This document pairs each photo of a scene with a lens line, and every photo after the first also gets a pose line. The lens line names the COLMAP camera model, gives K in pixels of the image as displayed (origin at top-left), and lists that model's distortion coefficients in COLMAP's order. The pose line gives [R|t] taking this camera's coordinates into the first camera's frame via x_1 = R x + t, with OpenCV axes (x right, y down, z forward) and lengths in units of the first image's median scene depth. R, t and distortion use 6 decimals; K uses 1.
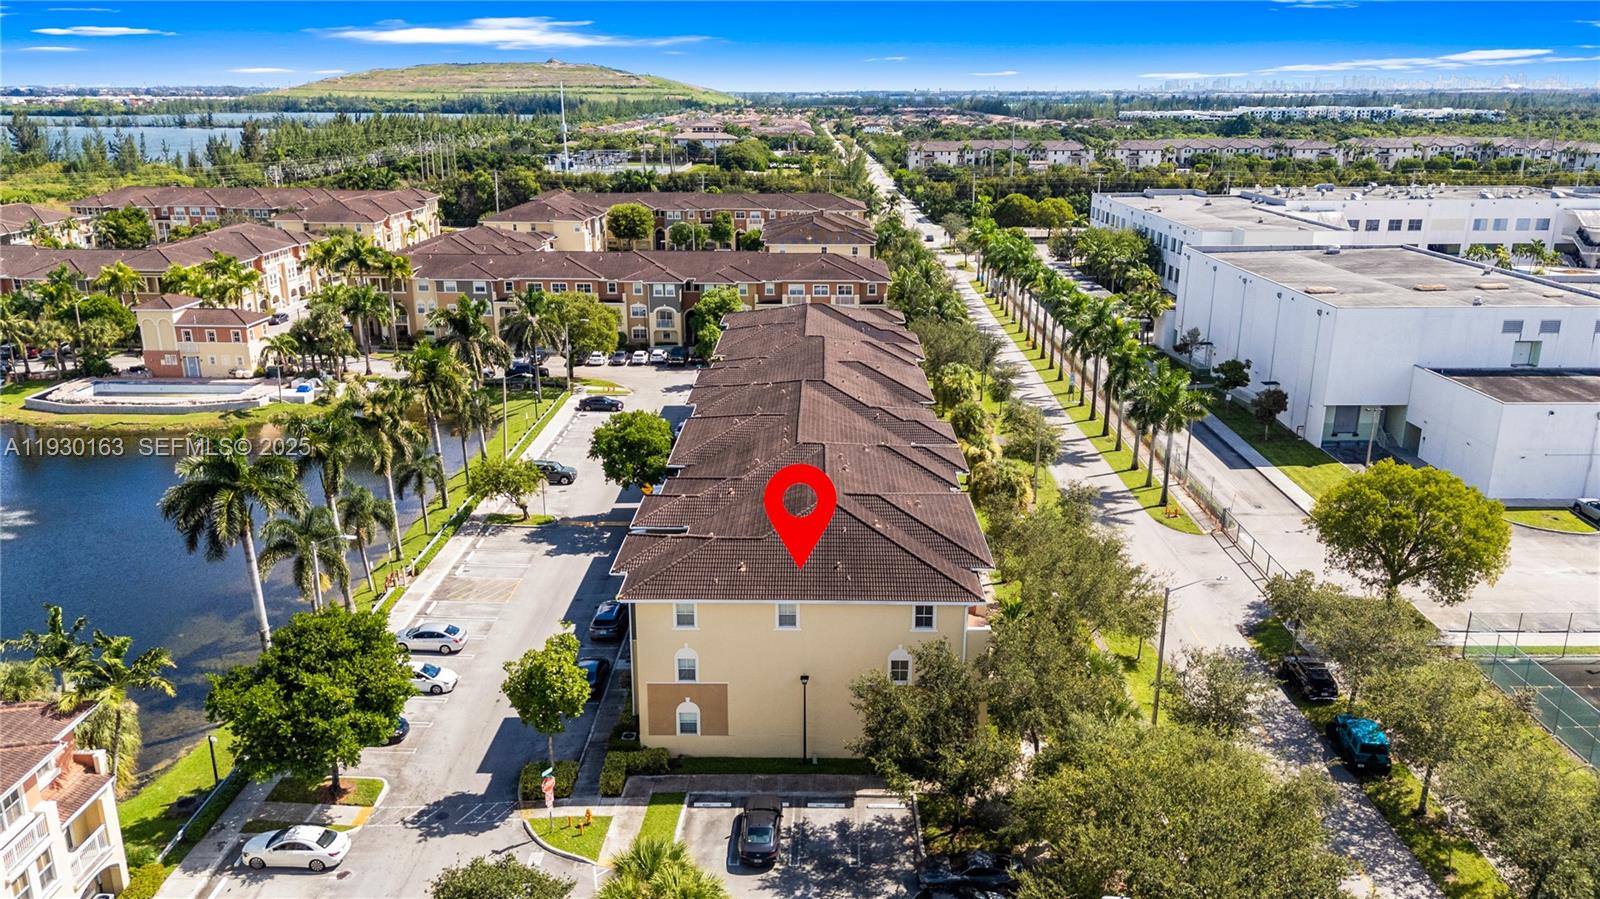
lens RADIAL K [[1181.9, 0, 800.7], [0, 1181.9, 444.7], [0, 0, 1]] dist [0.065195, -0.064401]
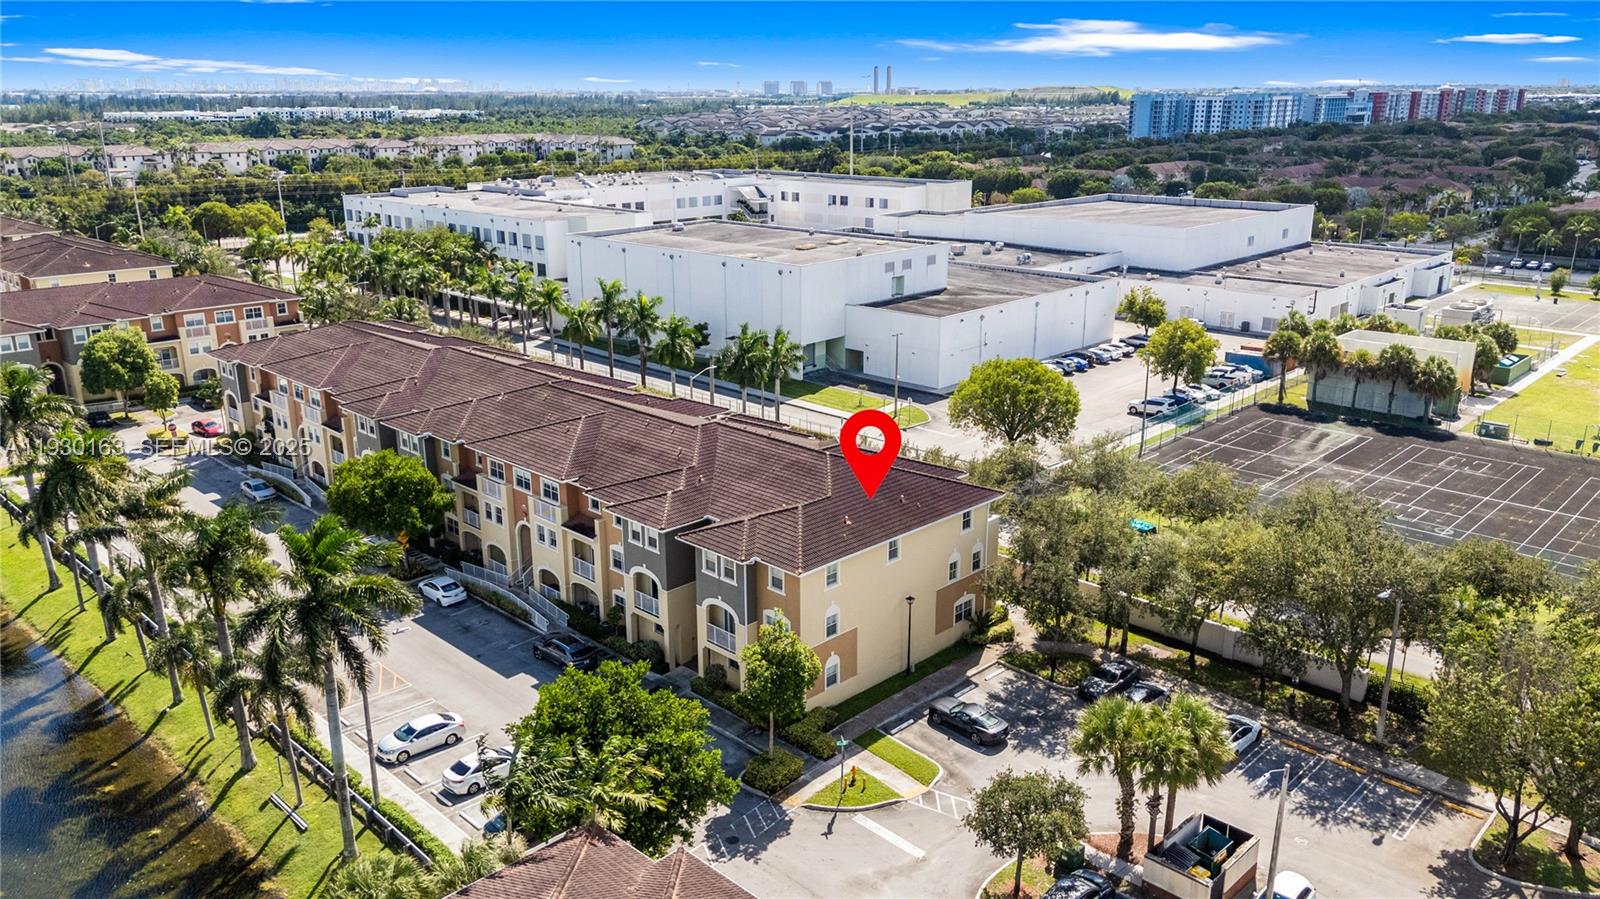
lens RADIAL K [[1181.9, 0, 811.5], [0, 1181.9, 448.4], [0, 0, 1]] dist [0.065195, -0.064401]
pose [[0.690150, -0.209782, 0.692593, -0.230134], [0.208373, 0.974135, 0.087421, -0.018094], [-0.693018, 0.083984, 0.716012, 0.064858]]
